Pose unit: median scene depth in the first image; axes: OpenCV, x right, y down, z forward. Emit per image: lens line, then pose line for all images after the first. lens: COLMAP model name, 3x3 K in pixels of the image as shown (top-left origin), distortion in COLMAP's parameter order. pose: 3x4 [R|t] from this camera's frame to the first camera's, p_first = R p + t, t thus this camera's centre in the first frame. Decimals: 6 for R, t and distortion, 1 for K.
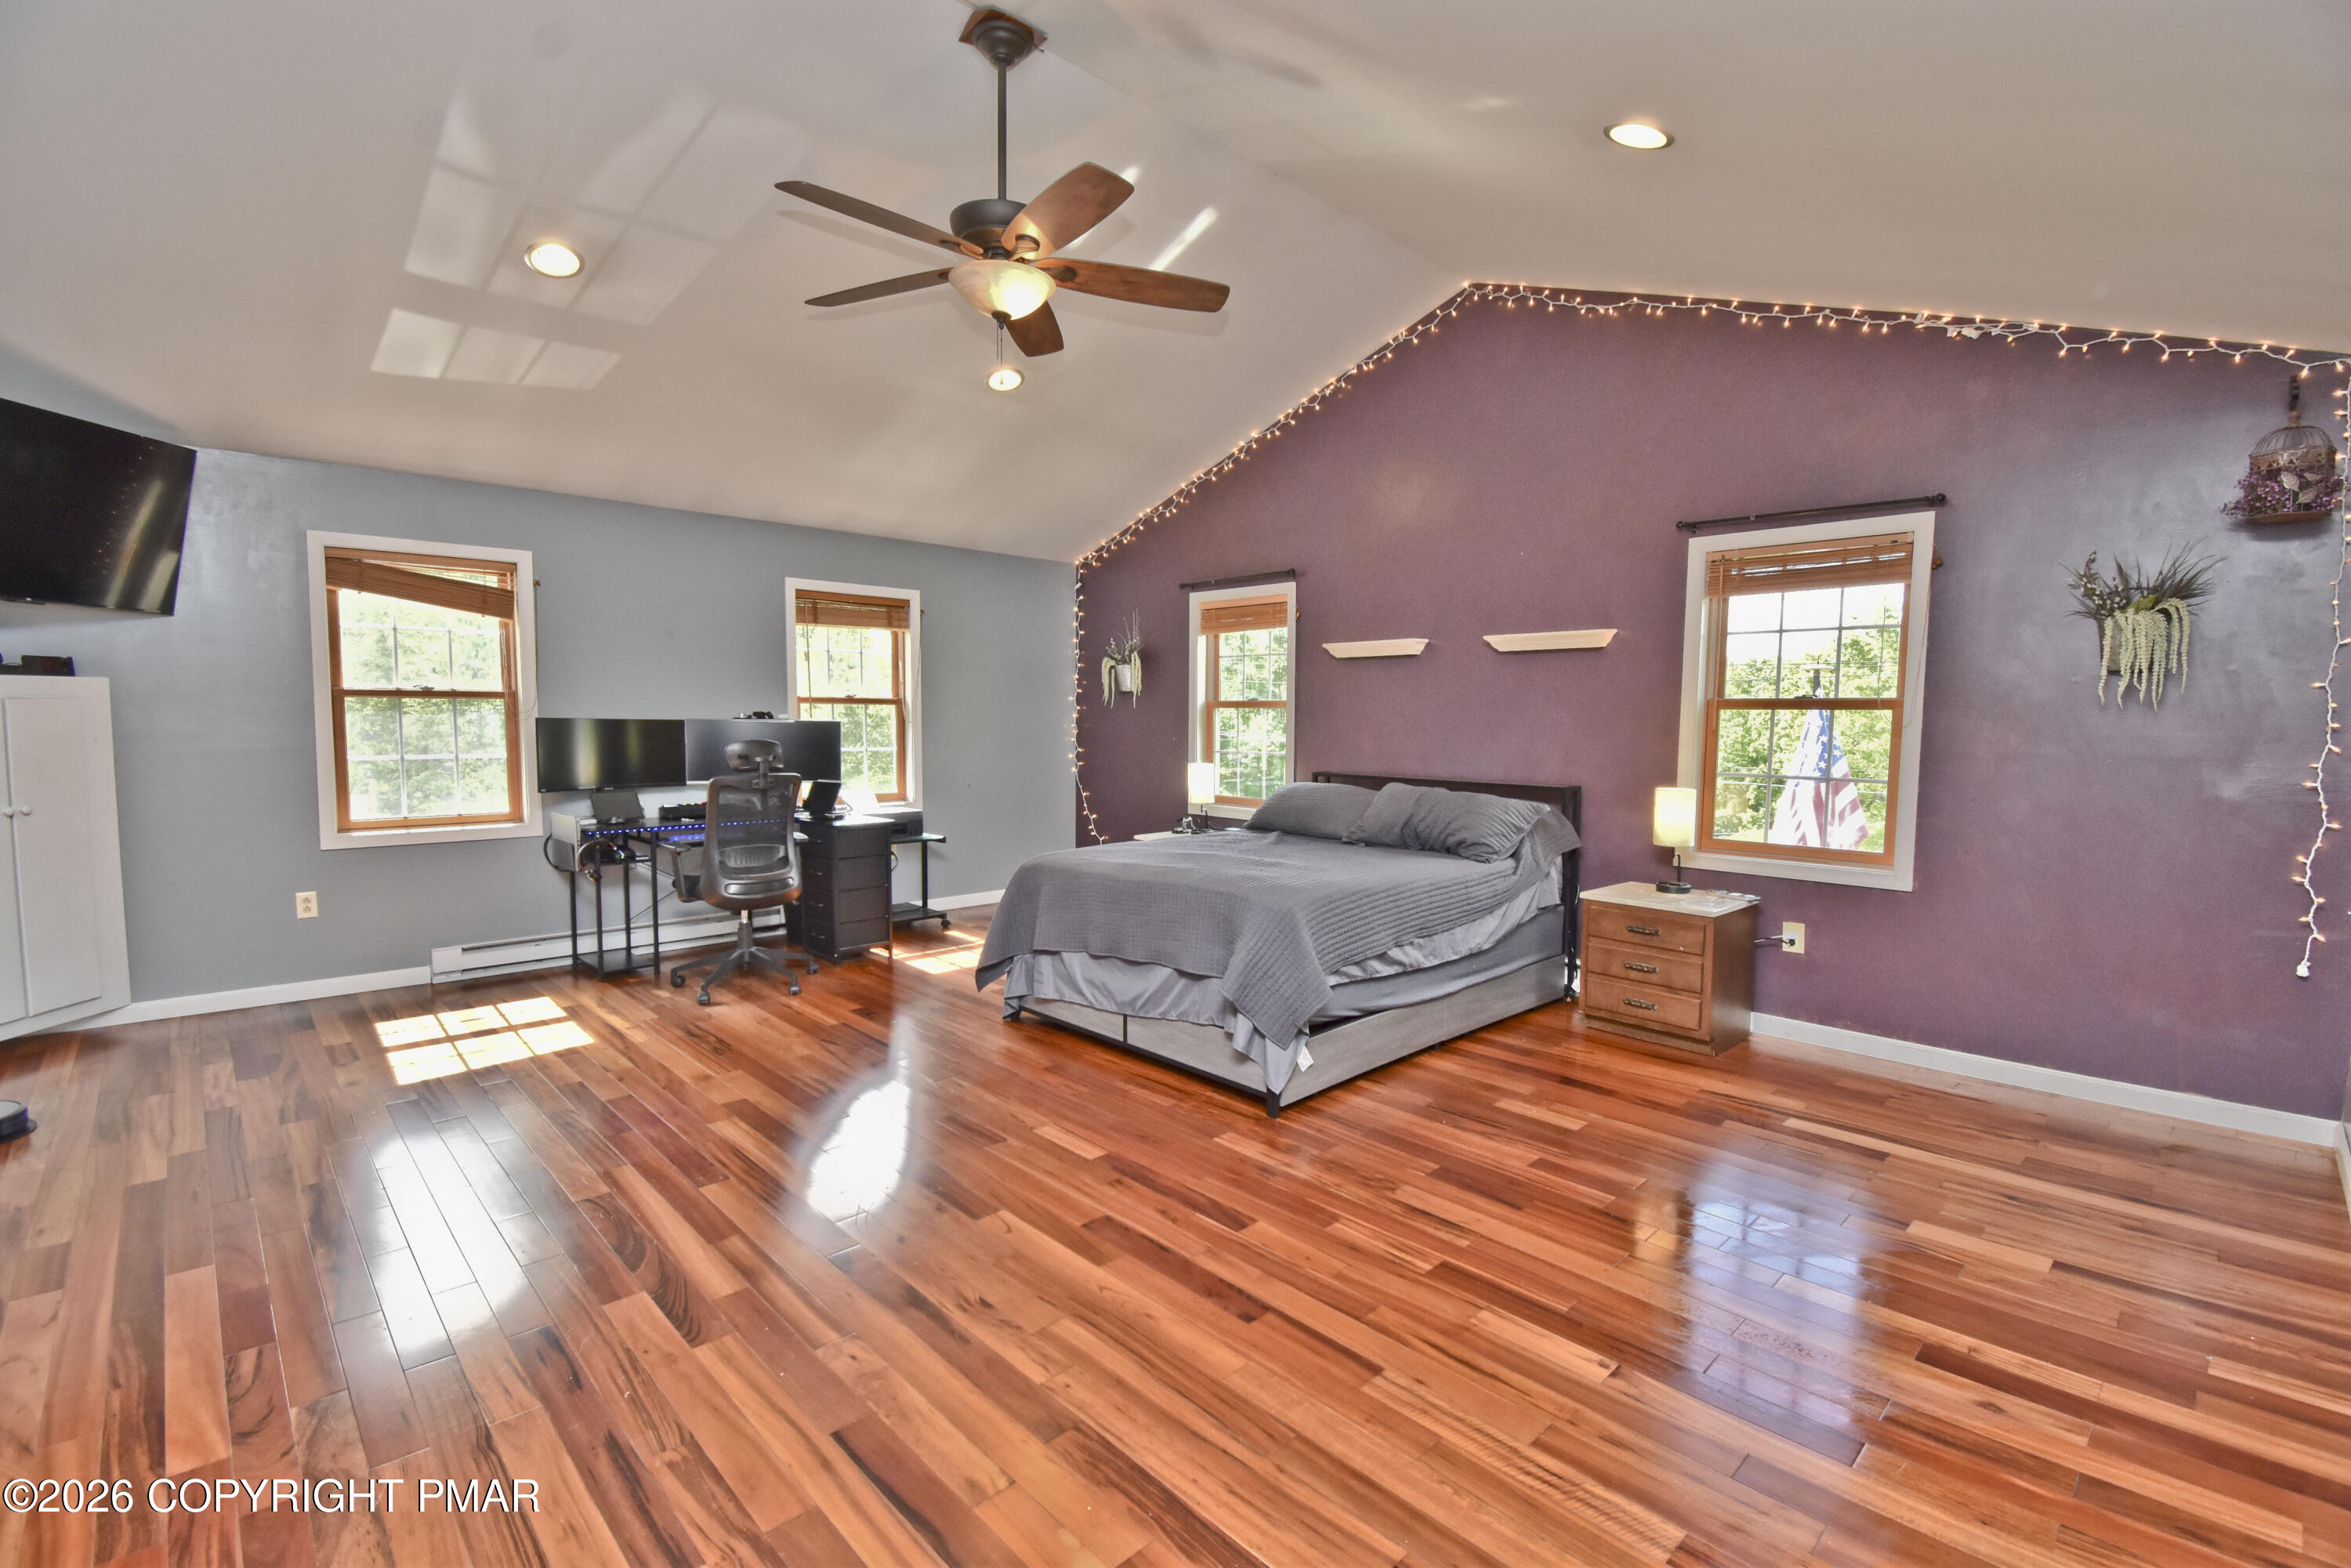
lens RADIAL K [[1065.1, 0, 1178.1], [0, 1065.1, 788.9], [0, 0, 1]] dist [0.005489, -0.014252]
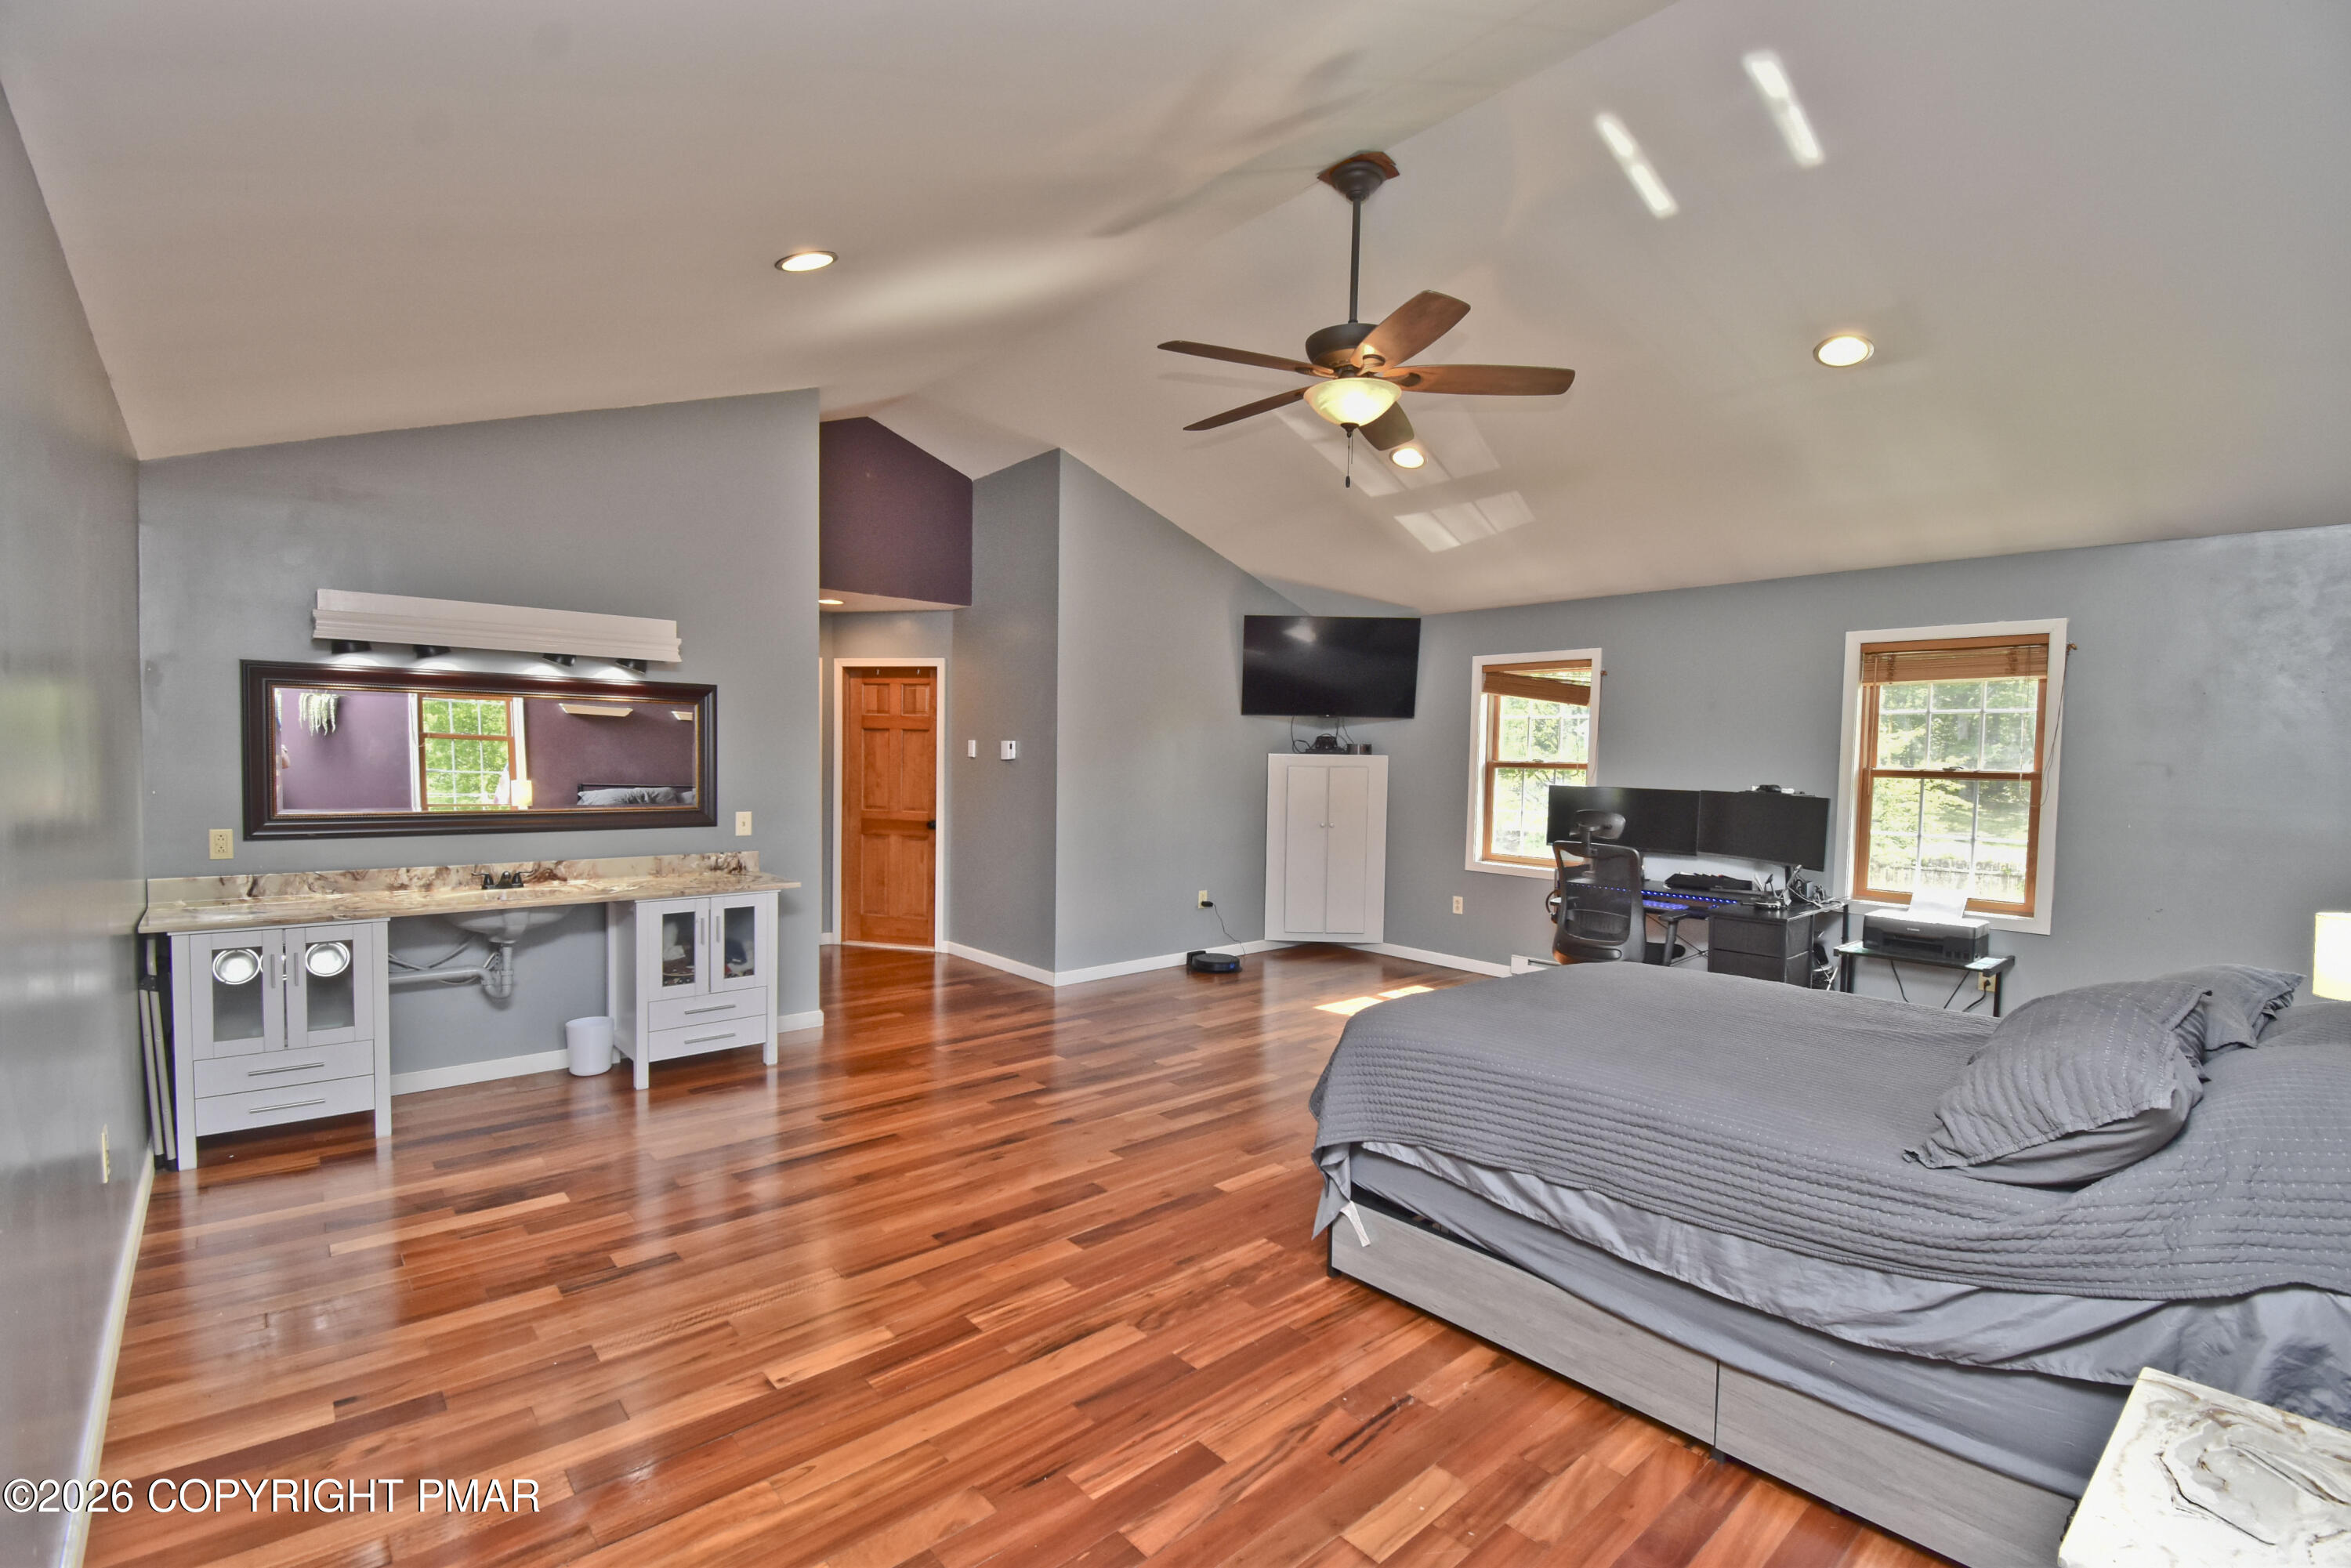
lens RADIAL K [[1065.1, 0, 1183.3], [0, 1065.1, 791.8], [0, 0, 1]] dist [0.005489, -0.014252]
pose [[-0.063358, 0.026356, -0.997643, 0.812164], [-0.086809, 0.995717, 0.031818, -0.075175], [0.994208, 0.088620, -0.060798, 0.796184]]
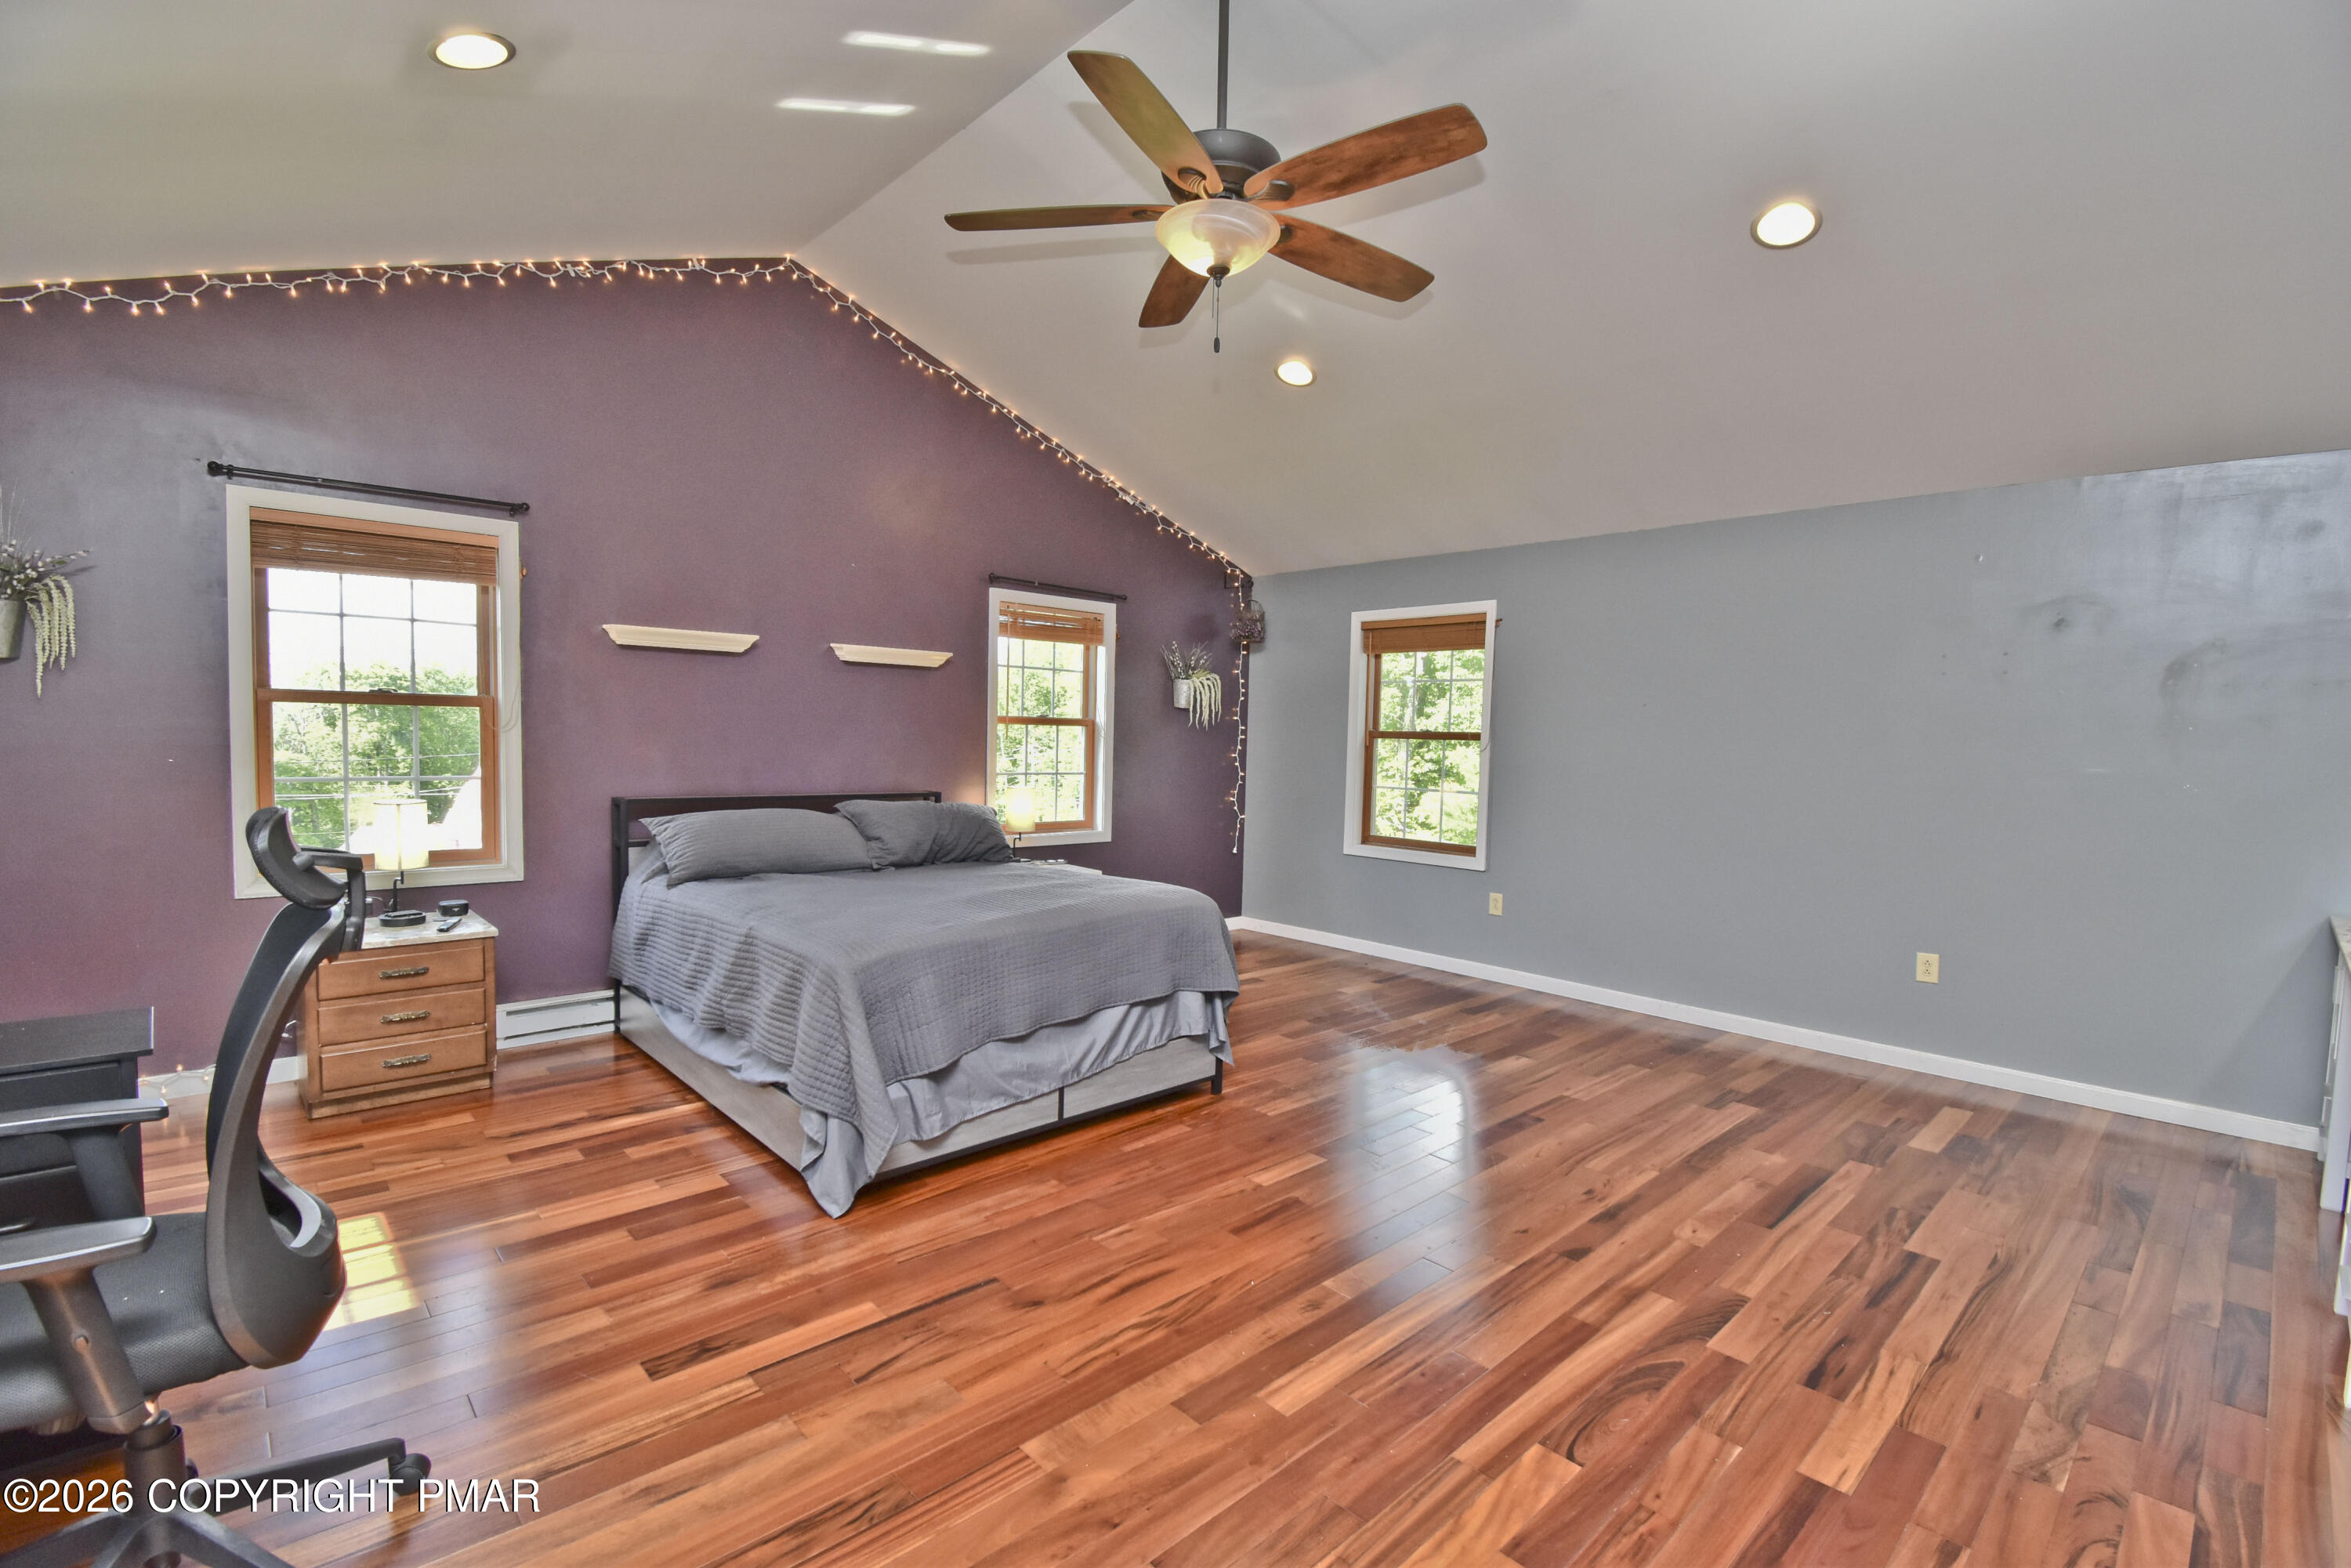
lens RADIAL K [[1065.1, 0, 1172.4], [0, 1065.1, 793.1], [0, 0, 1]] dist [0.005489, -0.014252]
pose [[-0.009252, -0.064369, 0.997883, -0.885868], [0.043014, 0.996977, 0.064710, -0.074156], [-0.999032, 0.043521, -0.006455, 0.905686]]
